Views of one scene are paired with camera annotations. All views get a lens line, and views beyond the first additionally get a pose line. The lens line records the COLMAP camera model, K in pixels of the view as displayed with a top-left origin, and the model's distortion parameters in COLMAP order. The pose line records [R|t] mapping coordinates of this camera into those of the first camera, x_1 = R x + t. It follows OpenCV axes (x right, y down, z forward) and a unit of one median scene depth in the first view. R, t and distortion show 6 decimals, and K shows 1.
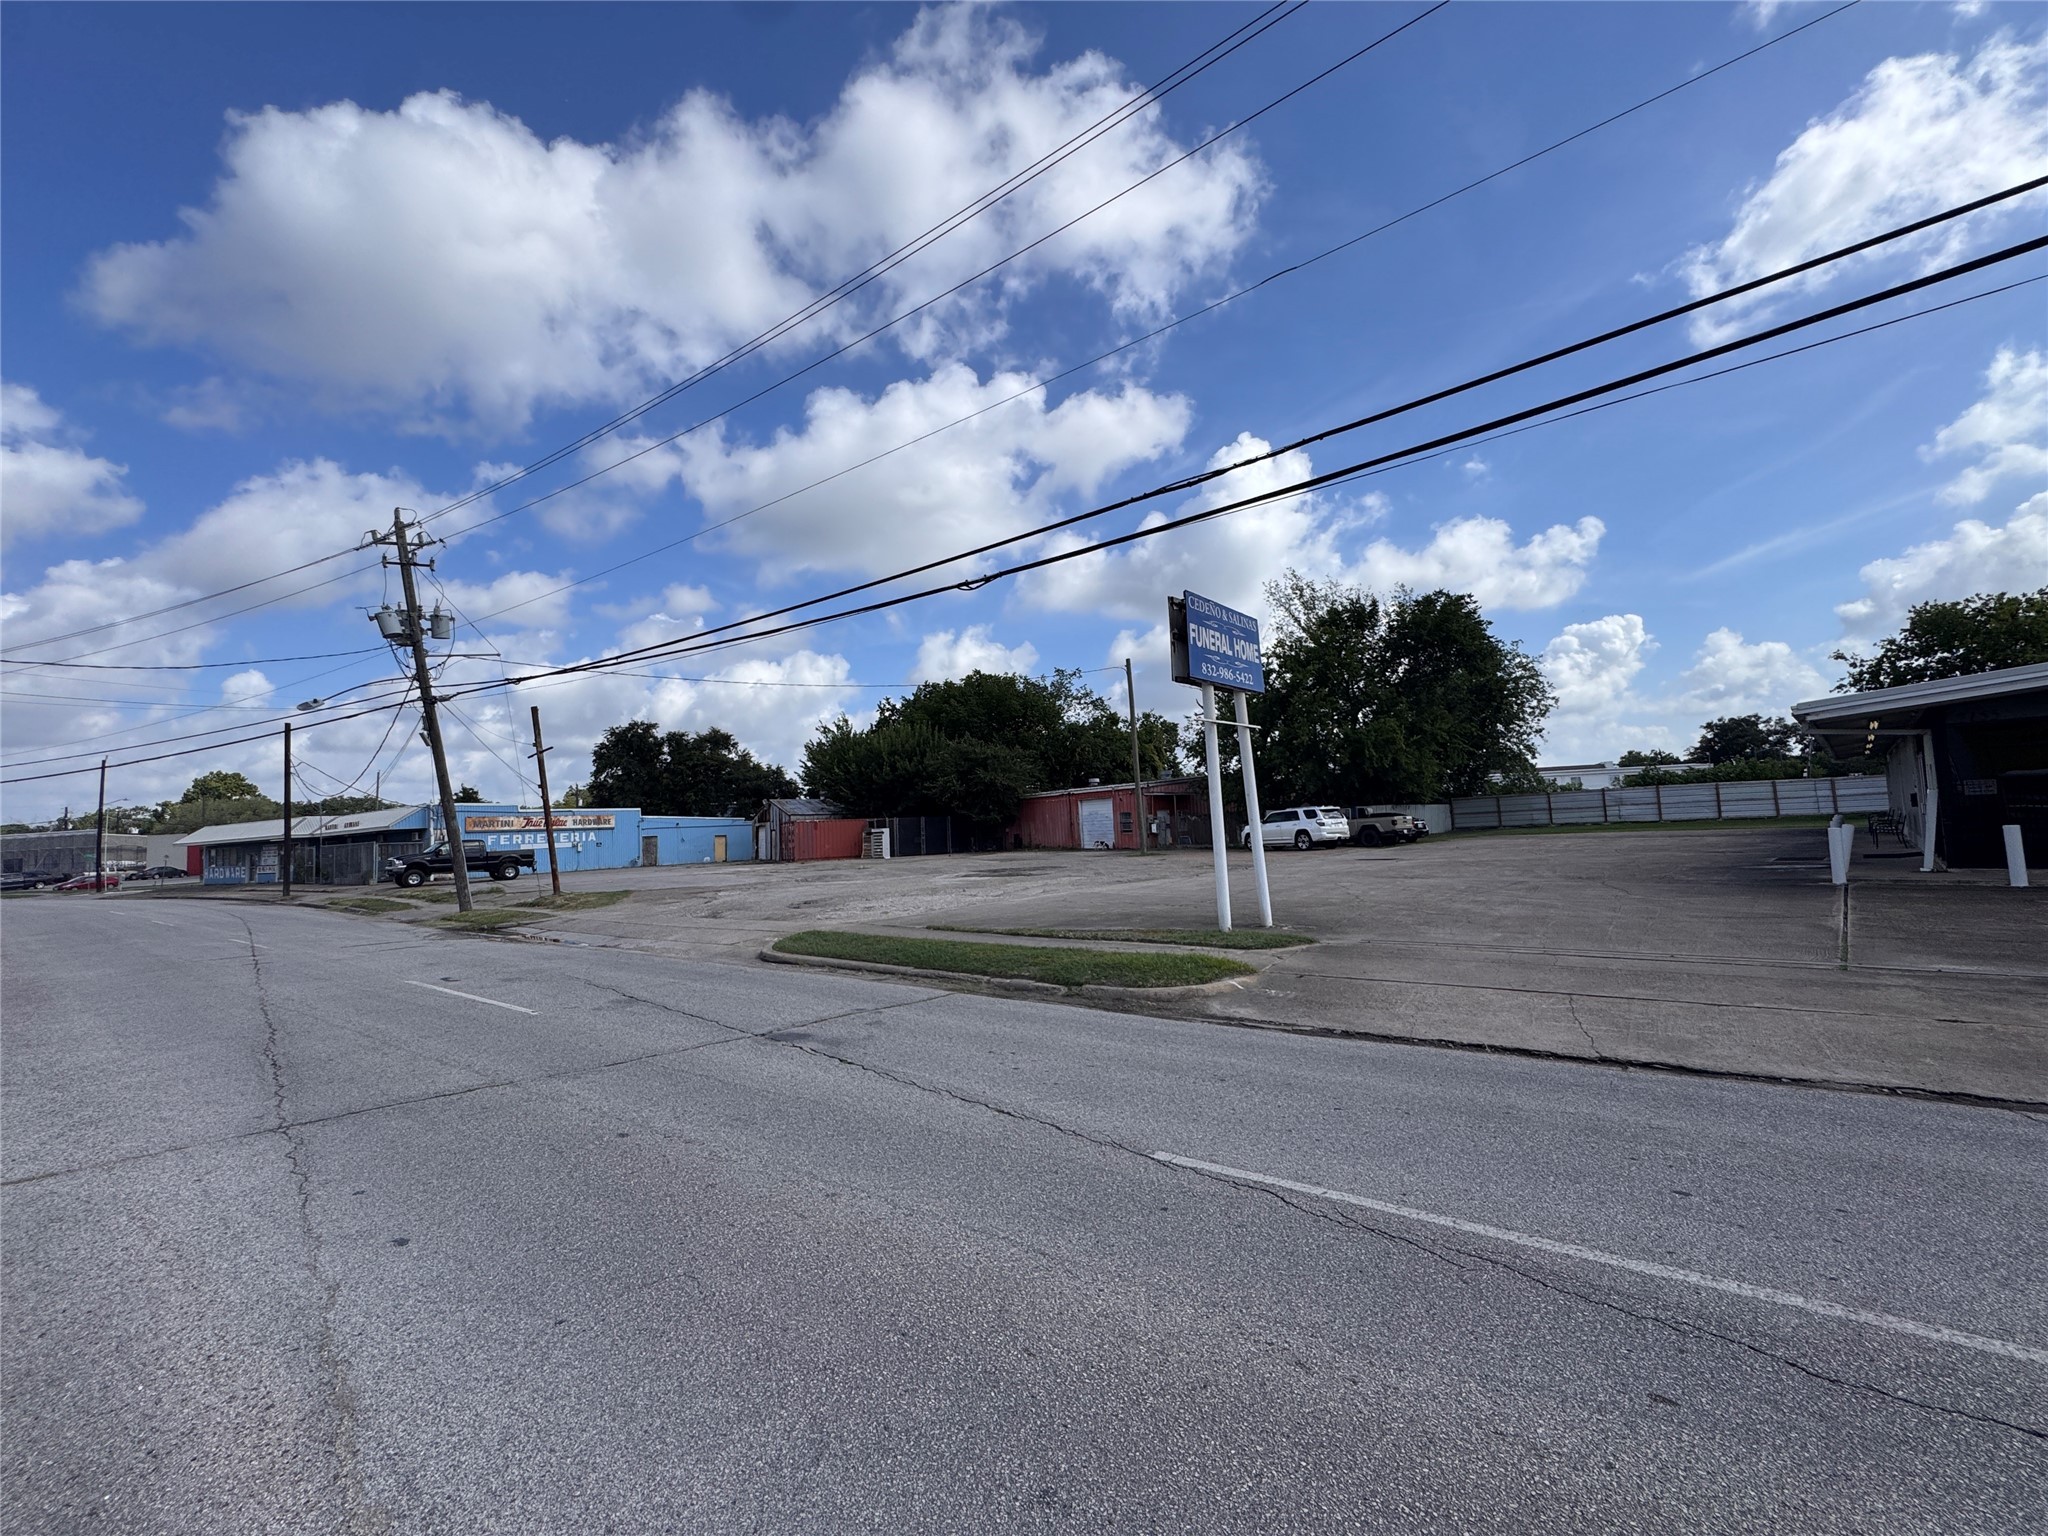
lens RADIAL K [[829.2, 0, 1033.1], [0, 829.2, 761.4], [0, 0, 1]] dist [-0.000650, 0.000038]
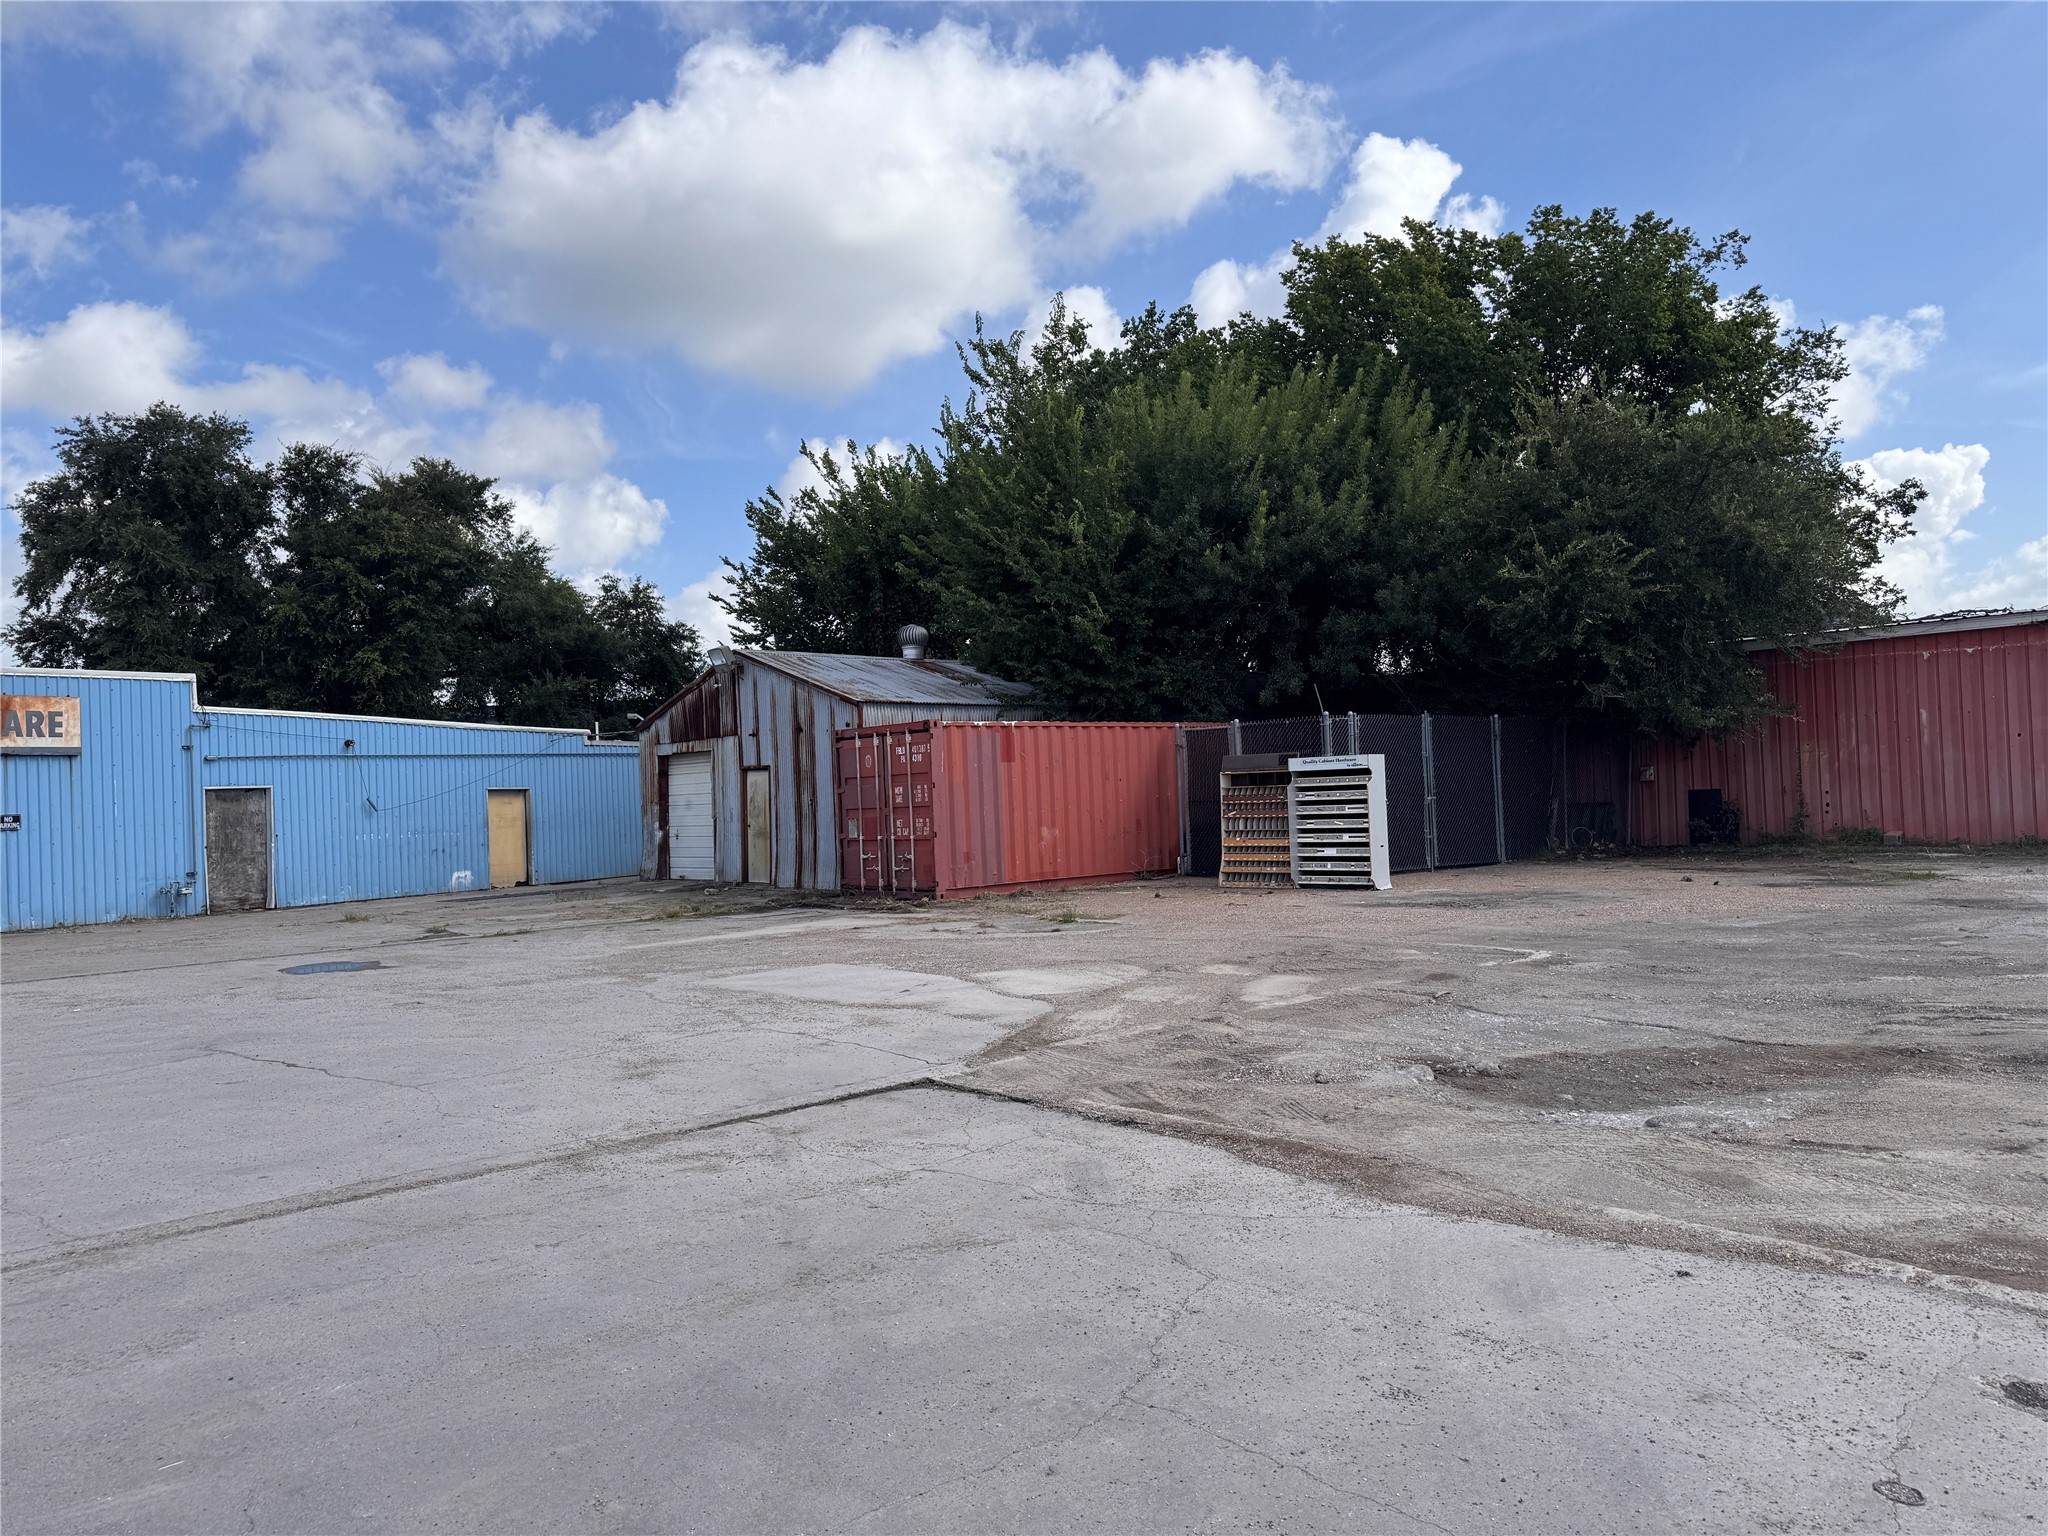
lens RADIAL K [[1430.9, 0, 1032.4], [0, 1430.9, 761.7], [0, 0, 1]] dist [0.041894, -0.052029]
pose [[0.996259, 0.007008, 0.086138, -0.390097], [-0.012048, 0.998236, 0.058130, 0.080175], [-0.085579, -0.058950, 0.994586, 0.818071]]
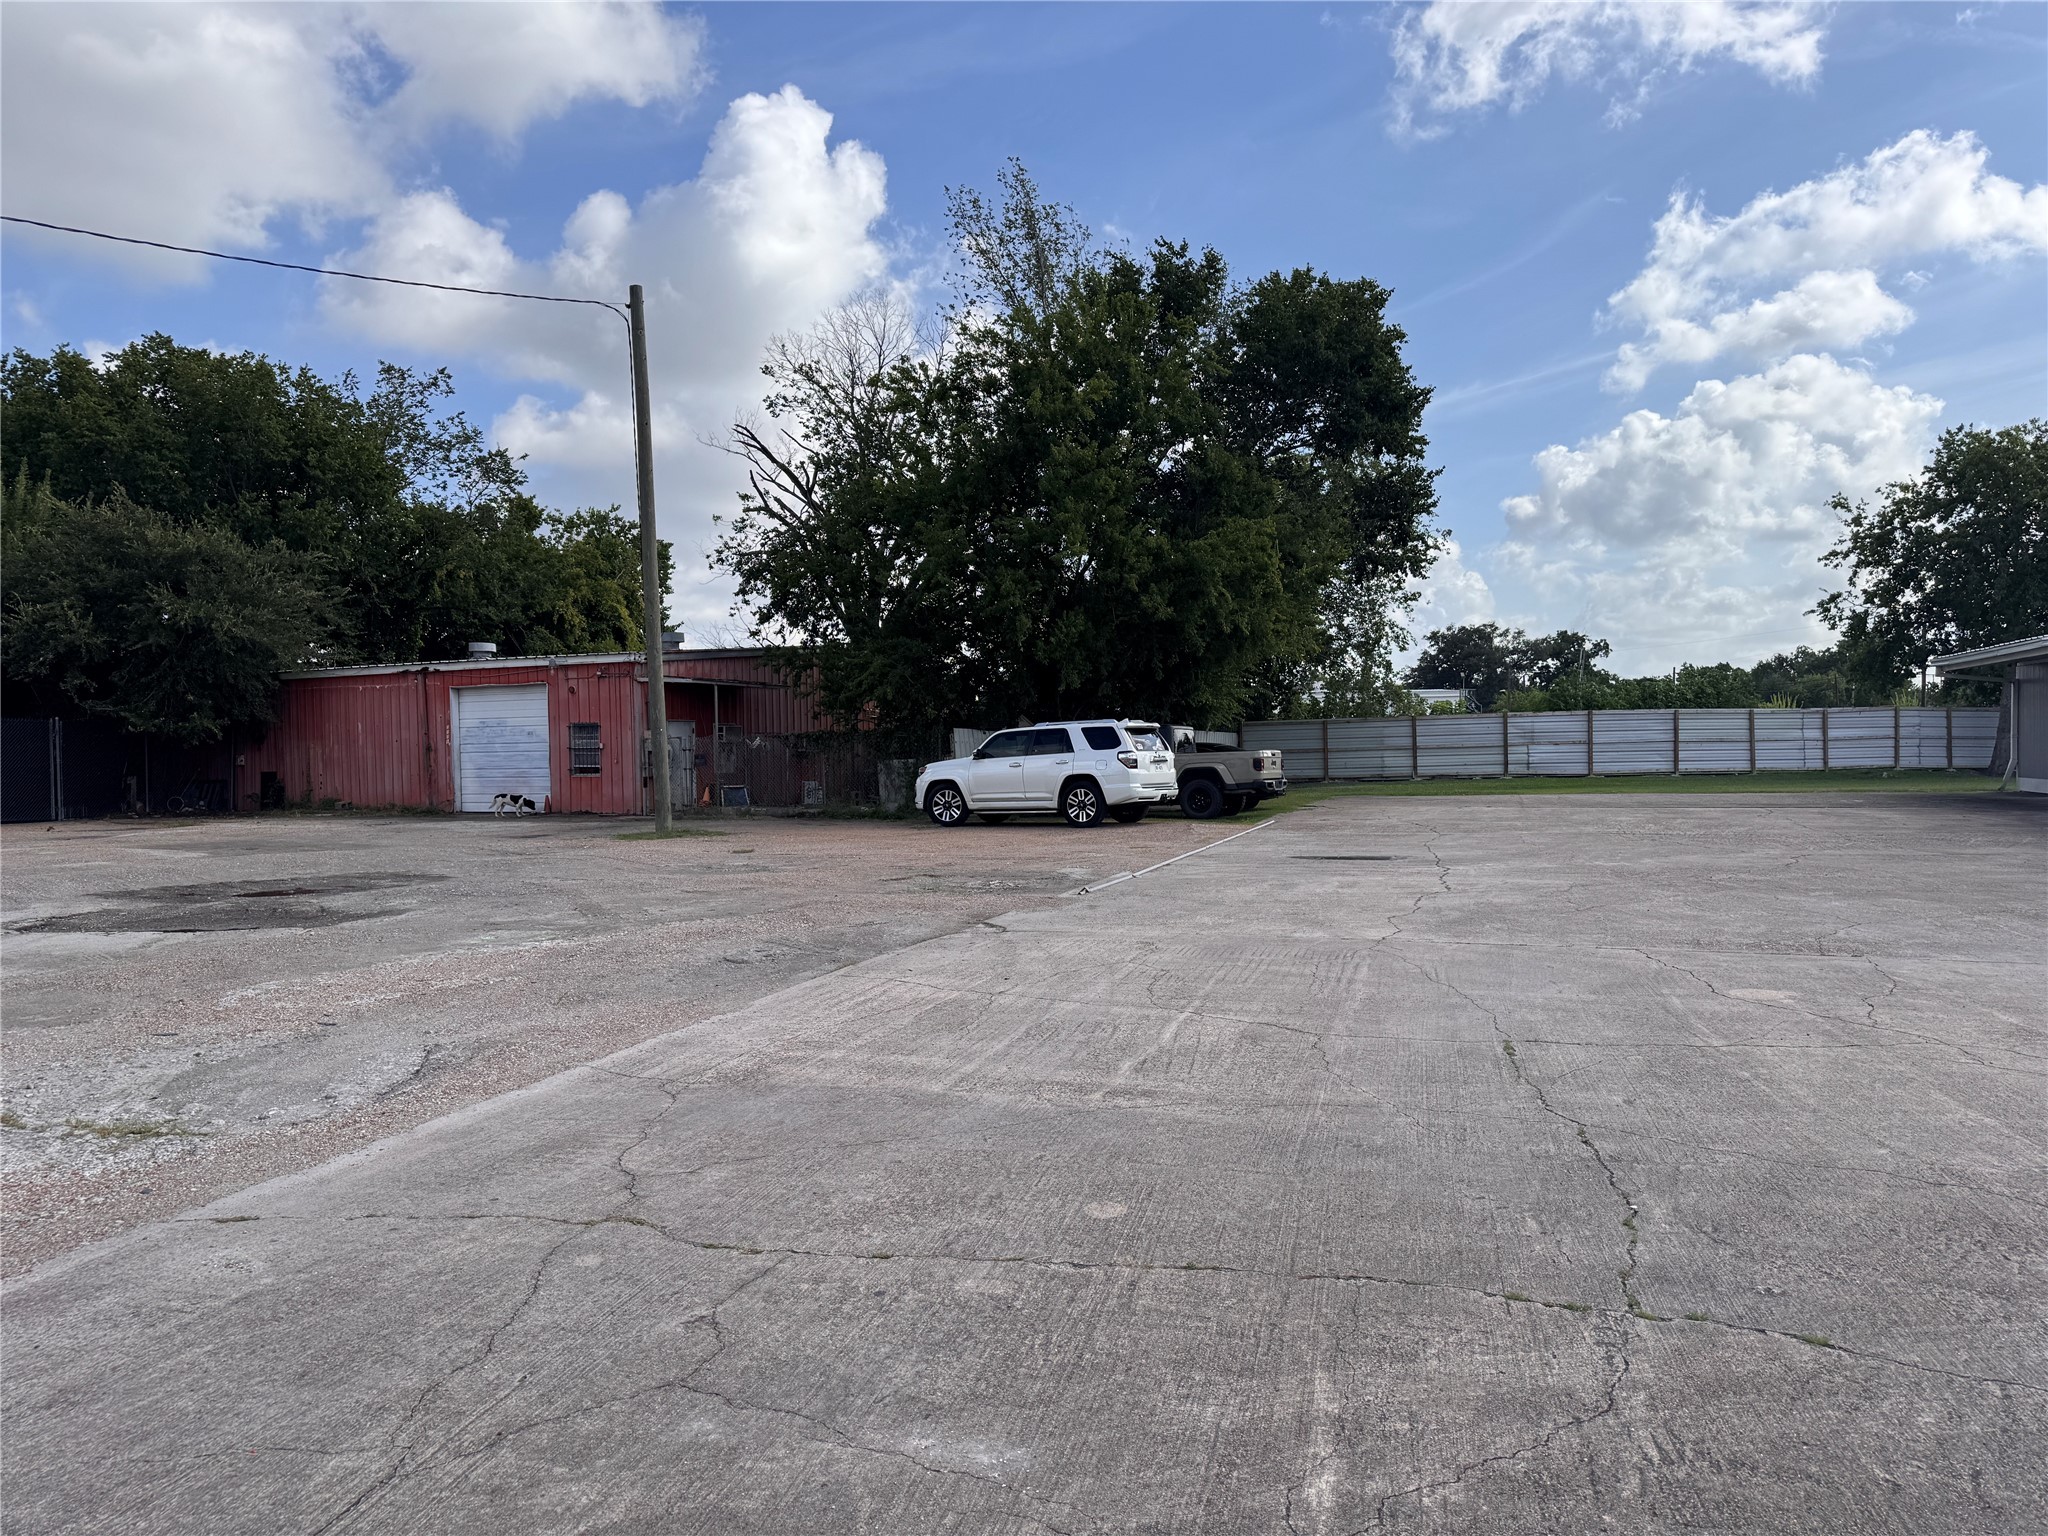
lens RADIAL K [[1430.9, 0, 1032.4], [0, 1430.9, 761.7], [0, 0, 1]] dist [0.041894, -0.052029]
pose [[0.891175, 0.026836, 0.452865, -0.009206], [-0.060303, 0.996398, 0.059623, 0.032120], [-0.449634, -0.080444, 0.889583, 0.353848]]
